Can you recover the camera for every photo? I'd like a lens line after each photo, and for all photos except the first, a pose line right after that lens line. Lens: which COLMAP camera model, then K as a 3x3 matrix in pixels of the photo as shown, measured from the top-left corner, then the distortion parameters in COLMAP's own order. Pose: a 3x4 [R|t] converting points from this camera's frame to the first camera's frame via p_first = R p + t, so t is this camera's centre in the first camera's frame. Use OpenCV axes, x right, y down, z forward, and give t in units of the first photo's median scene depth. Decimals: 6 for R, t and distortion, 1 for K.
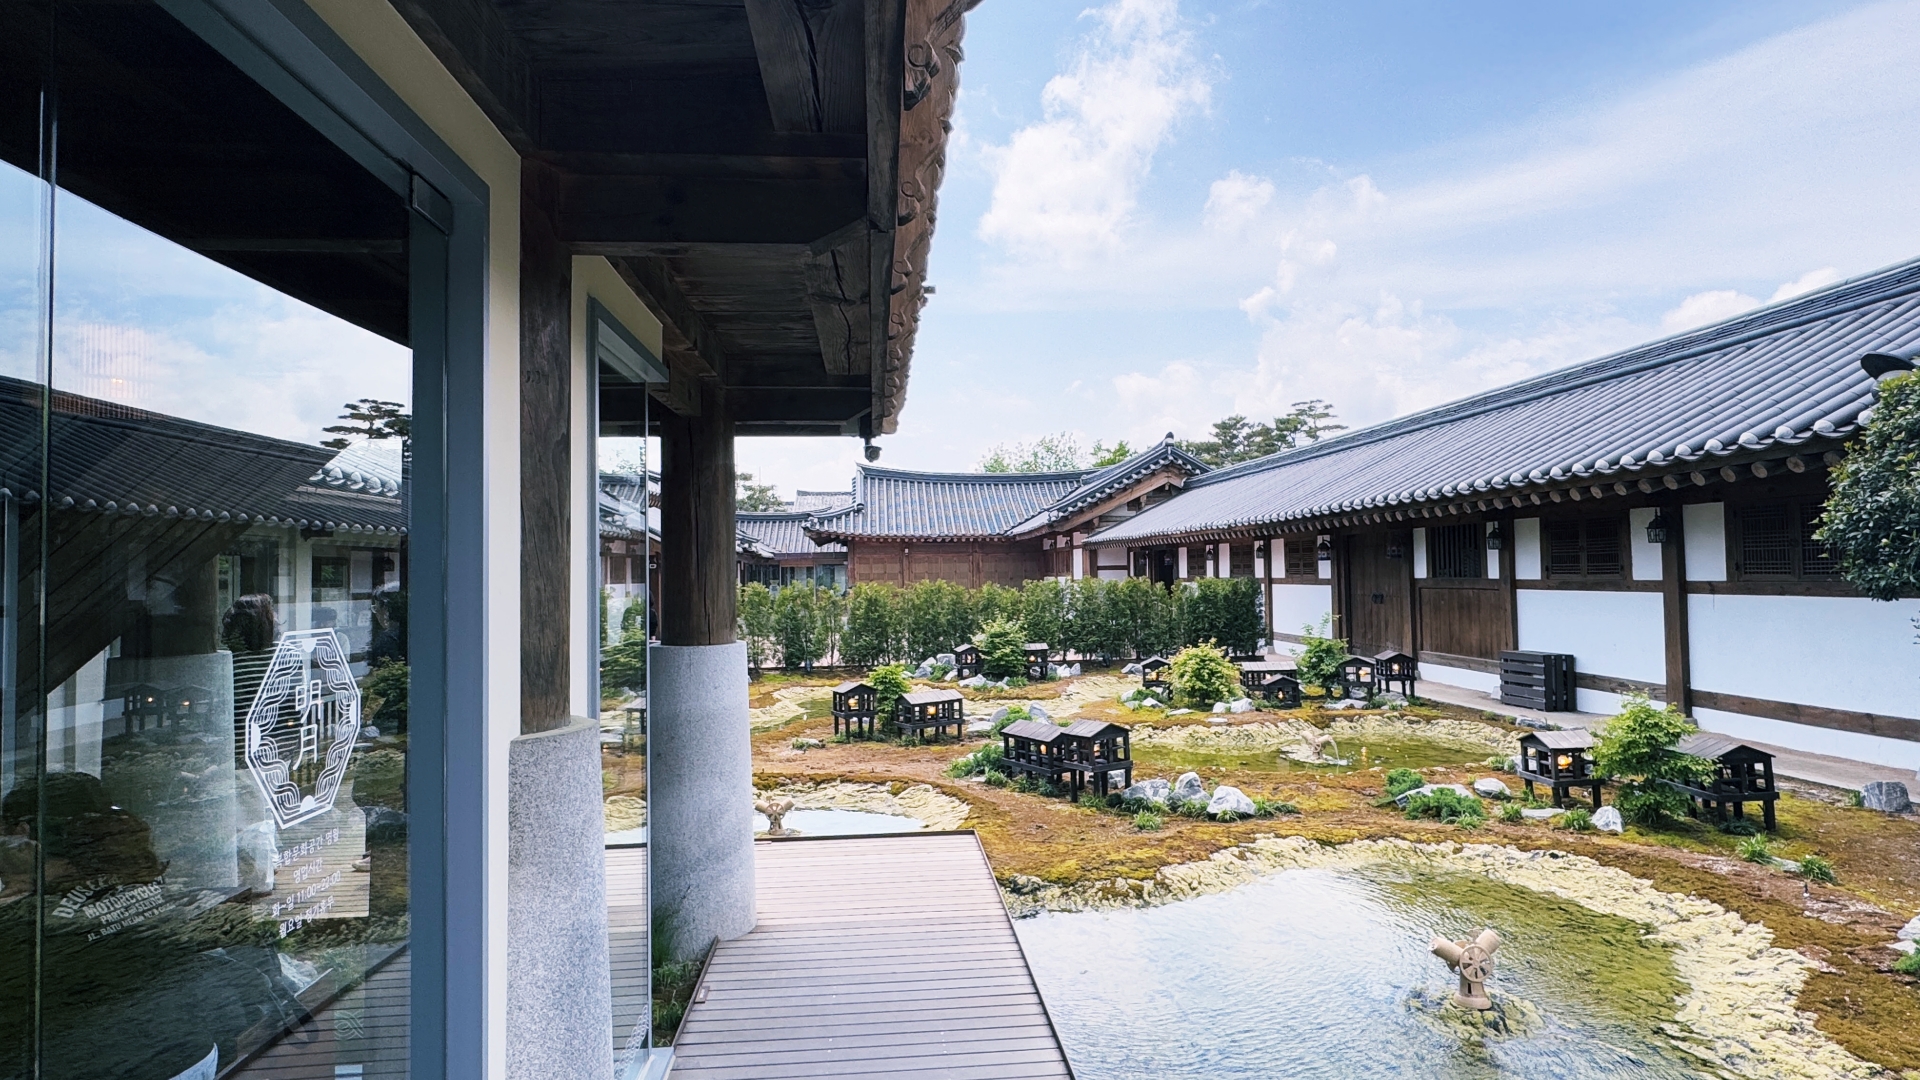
lens RADIAL K [[1034.3, 0, 950.7], [0, 1034.3, 535.6], [0, 0, 1]] dist [0.000389, 0.001621]
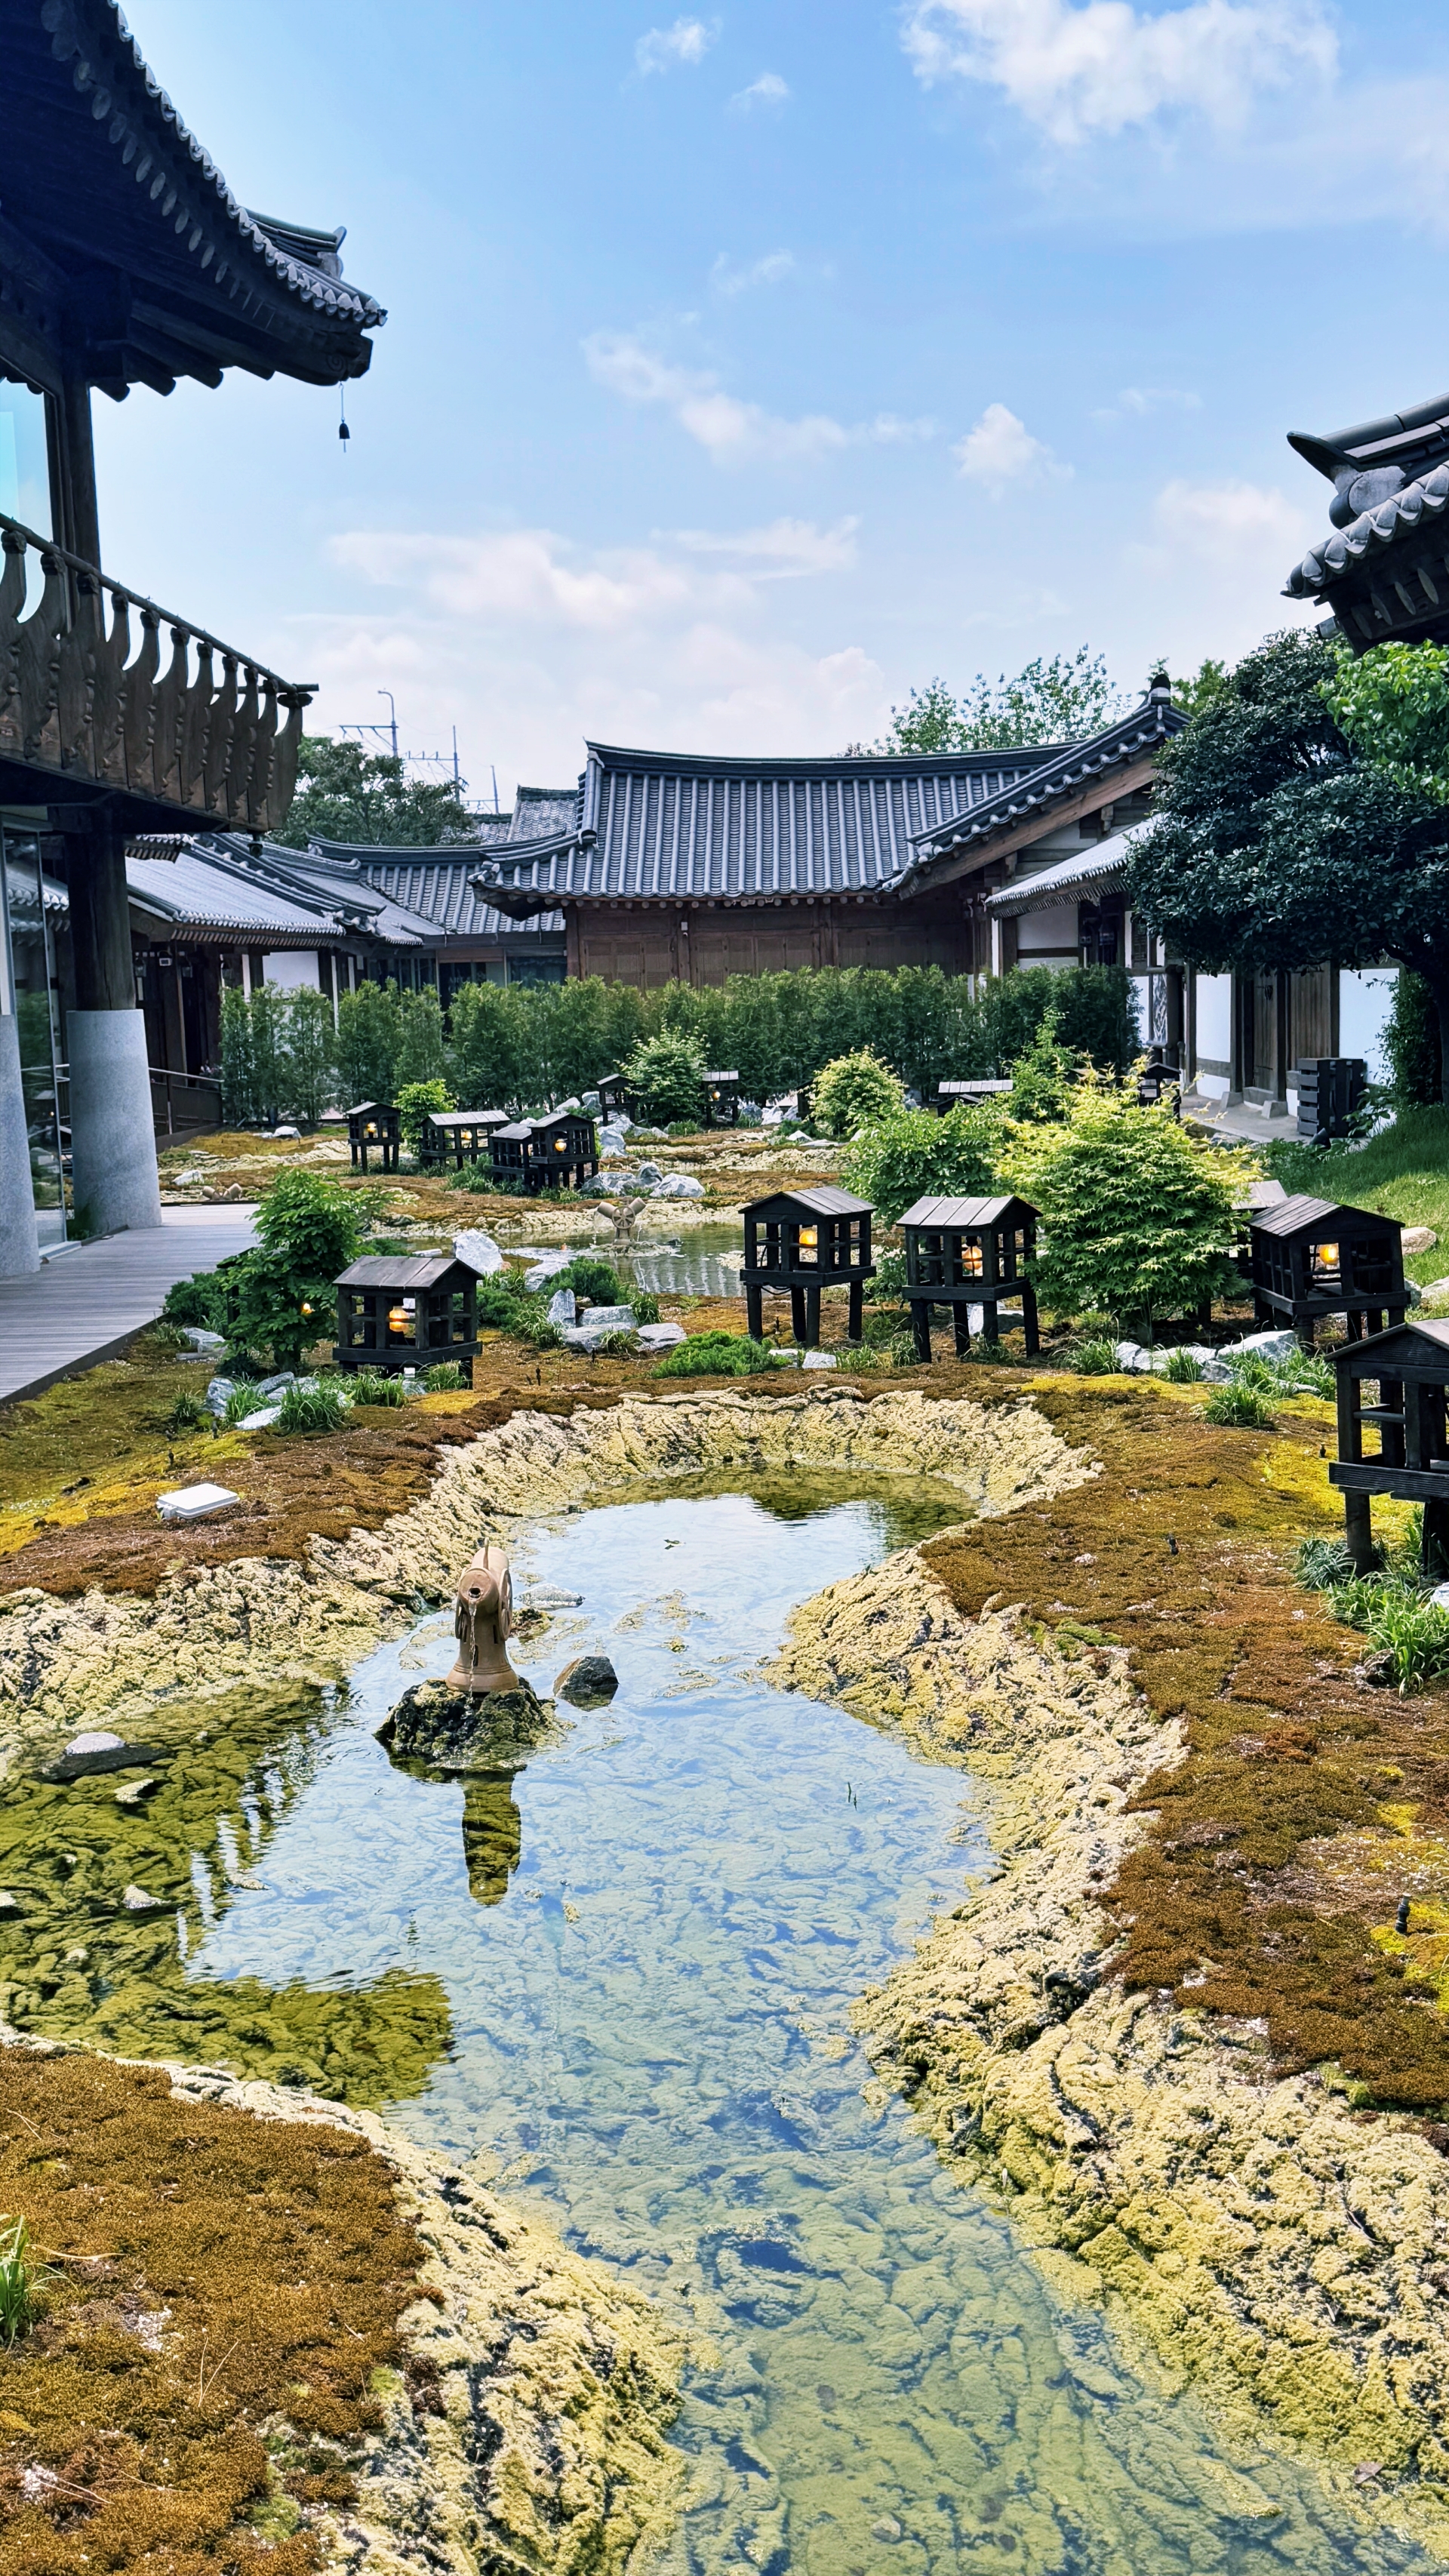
lens RADIAL K [[2733.2, 0, 723.8], [0, 2733.2, 1302.6], [0, 0, 1]] dist [0.136496, 0.000000]
pose [[0.993975, -0.003539, -0.109546, 0.134808], [0.020264, 0.988181, 0.151945, -0.006806], [0.107714, -0.153249, 0.982300, -0.353537]]
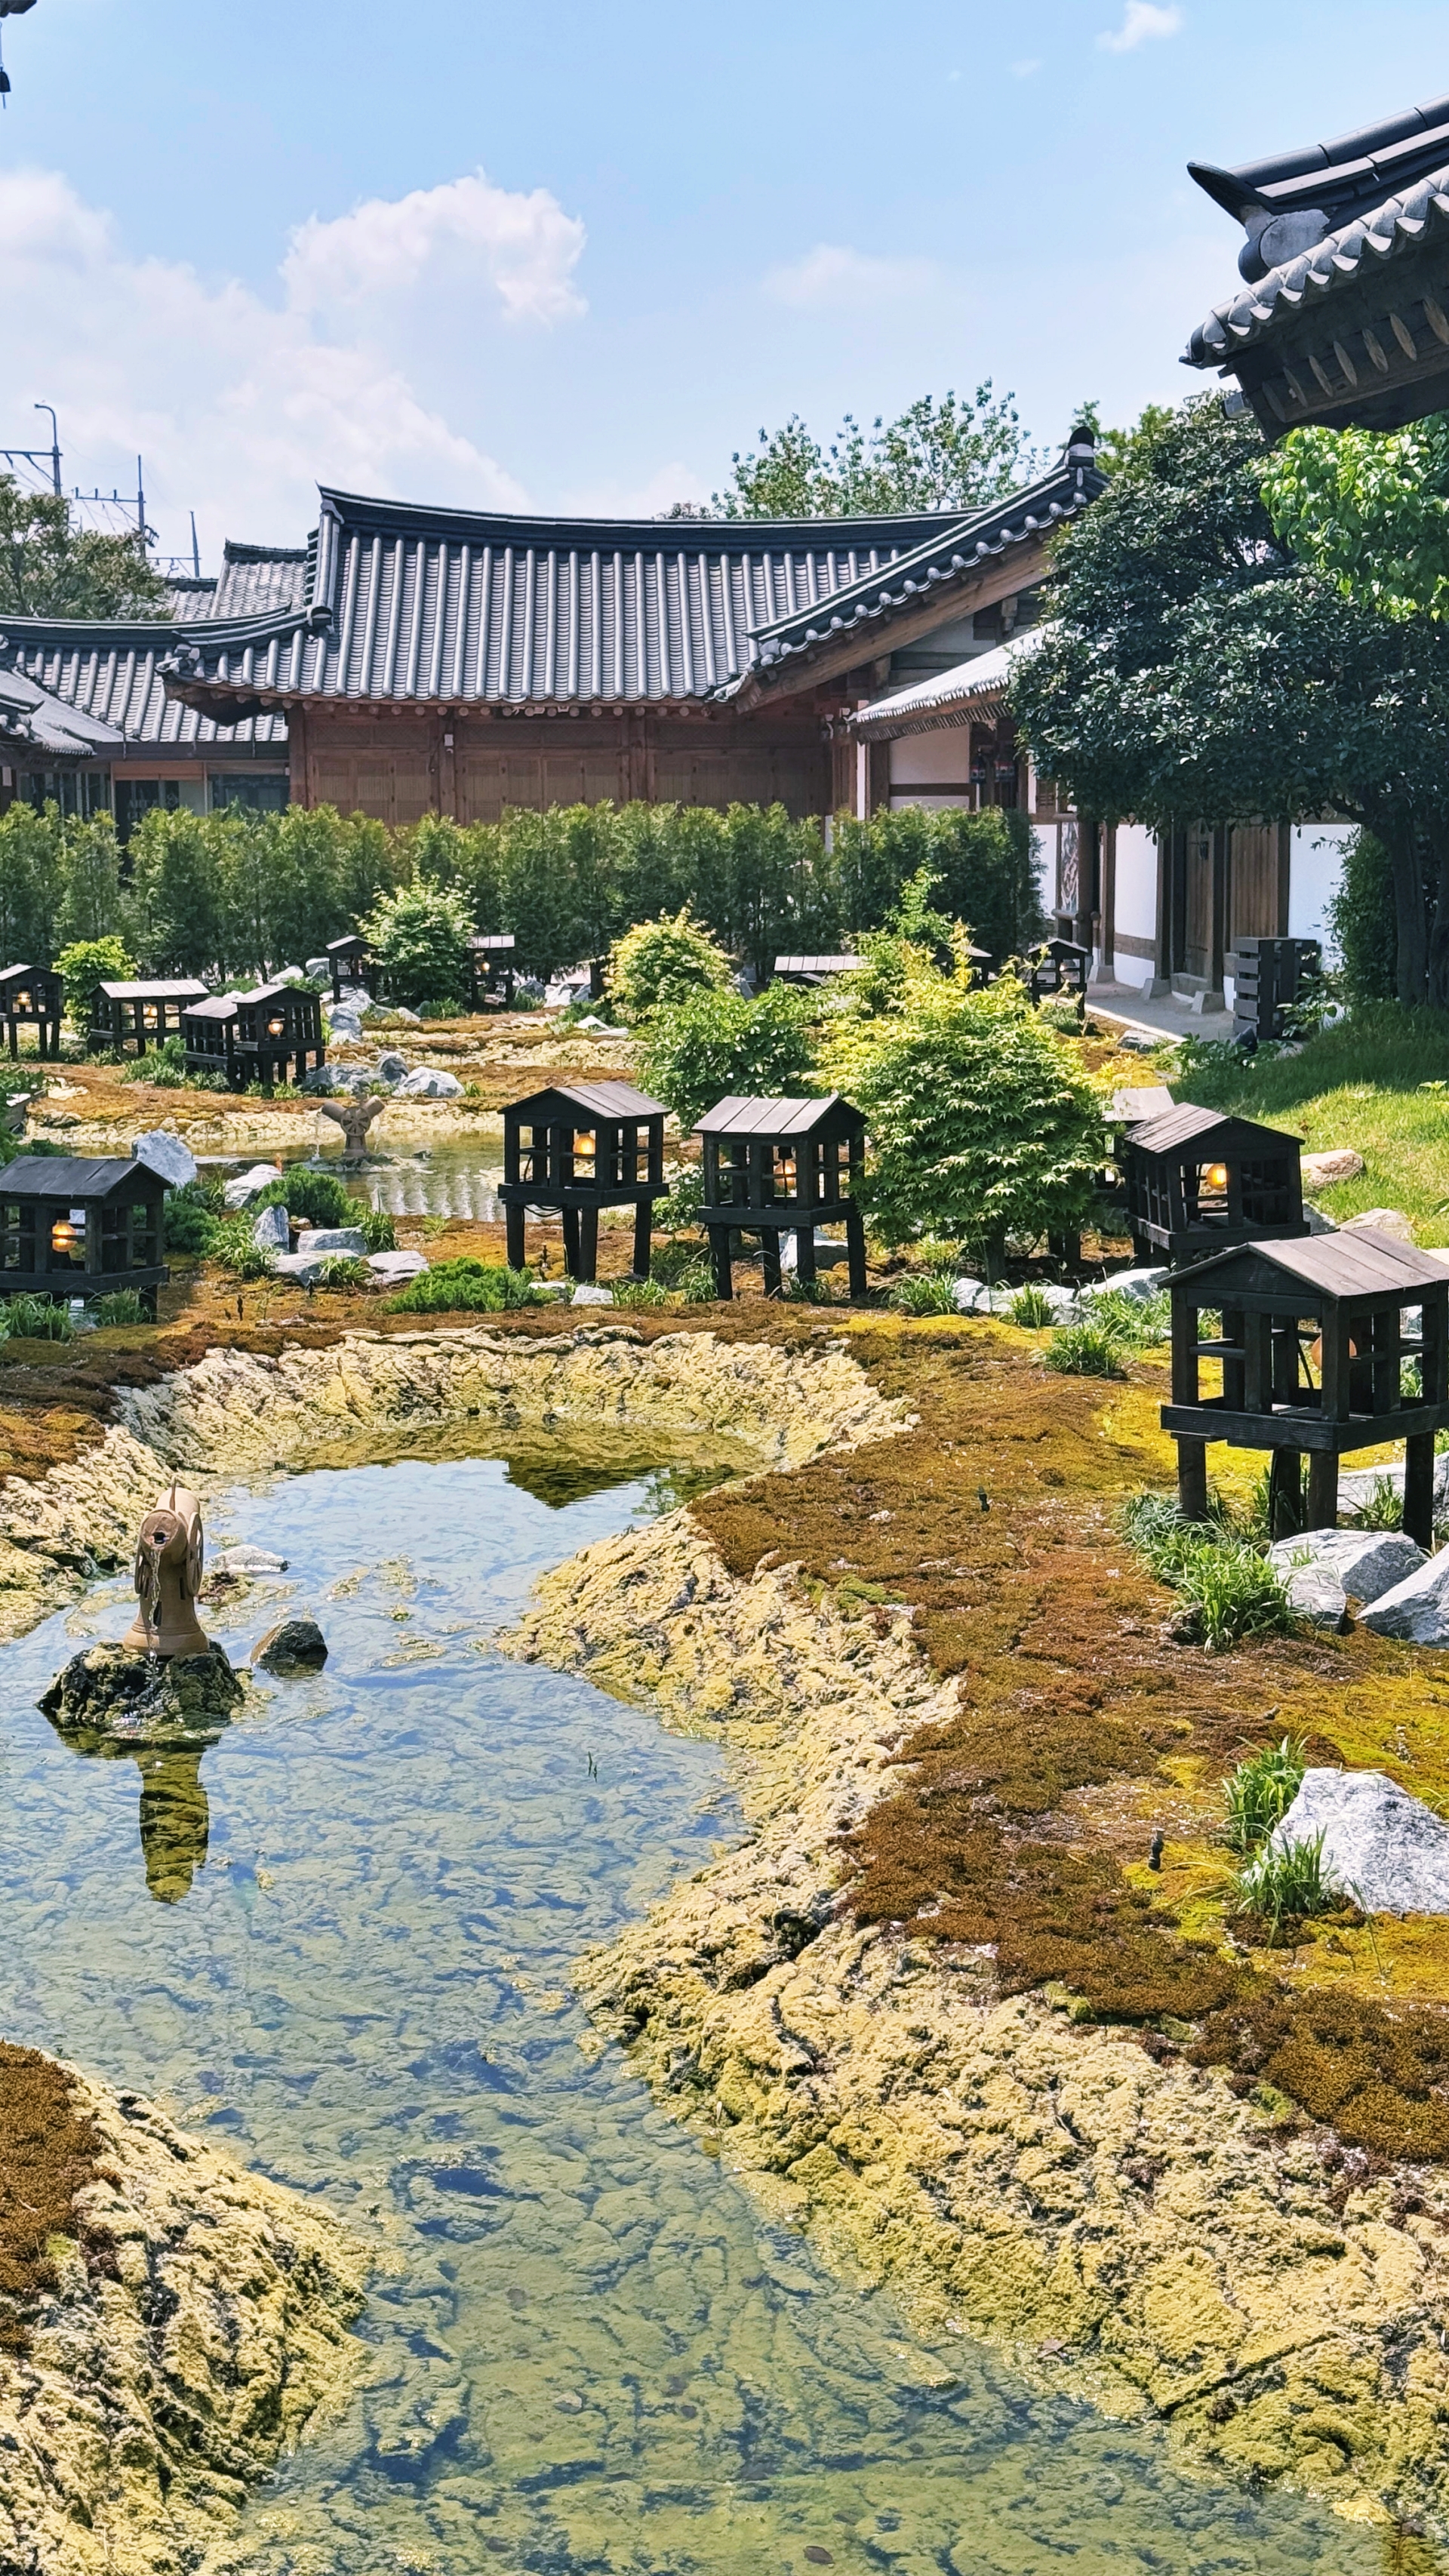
lens RADIAL K [[3705.7, 0, 732.8], [0, 3705.7, 1286.1], [0, 0, 1]] dist [0.173513, 0.000000]
pose [[0.998798, 0.014923, -0.046693, 0.139915], [-0.007225, 0.986947, 0.160882, -0.008518], [0.048484, -0.160351, 0.985869, -0.380713]]
